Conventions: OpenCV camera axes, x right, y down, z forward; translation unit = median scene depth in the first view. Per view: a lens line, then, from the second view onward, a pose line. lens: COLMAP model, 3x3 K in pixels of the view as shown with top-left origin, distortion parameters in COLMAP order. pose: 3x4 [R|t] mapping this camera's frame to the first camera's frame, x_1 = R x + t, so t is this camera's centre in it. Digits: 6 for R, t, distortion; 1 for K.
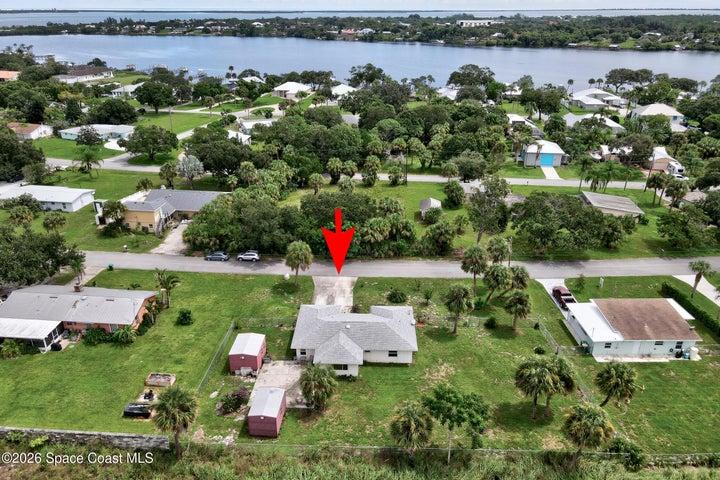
lens RADIAL K [[528.2, 0, 357.6], [0, 528.2, 241.5], [0, 0, 1]] dist [0.007746, 0.011736]
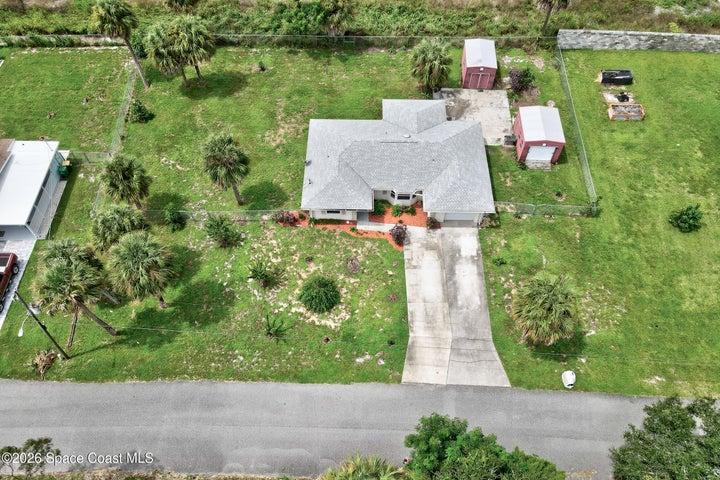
lens RADIAL K [[522.2, 0, 357.1], [0, 522.2, 261.7], [0, 0, 1]] dist [0.010063, 0.007765]
pose [[-0.999916, 0.010134, -0.008041, 0.036279], [-0.006350, 0.157057, 0.987569, -0.332501], [0.011271, 0.987537, -0.156980, 0.889786]]
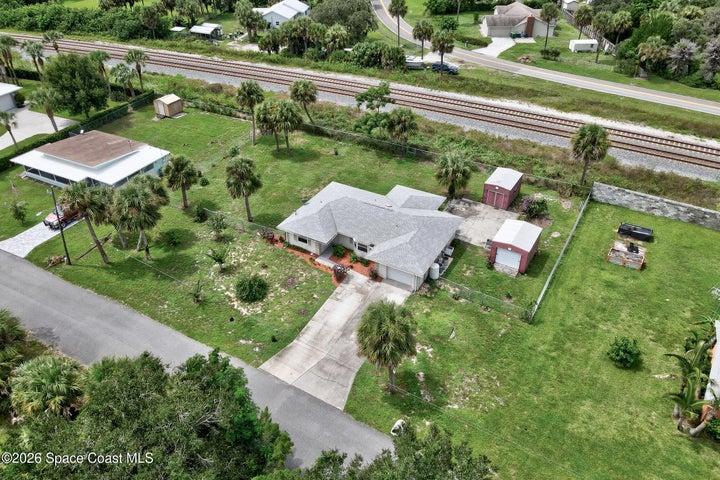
lens RADIAL K [[528.2, 0, 357.6], [0, 528.2, 241.5], [0, 0, 1]] dist [0.007746, 0.011736]
pose [[-0.884915, -0.266720, 0.381819, -0.205222], [0.194380, 0.533488, 0.823169, -0.327106], [-0.423251, 0.802653, -0.420246, 0.980823]]
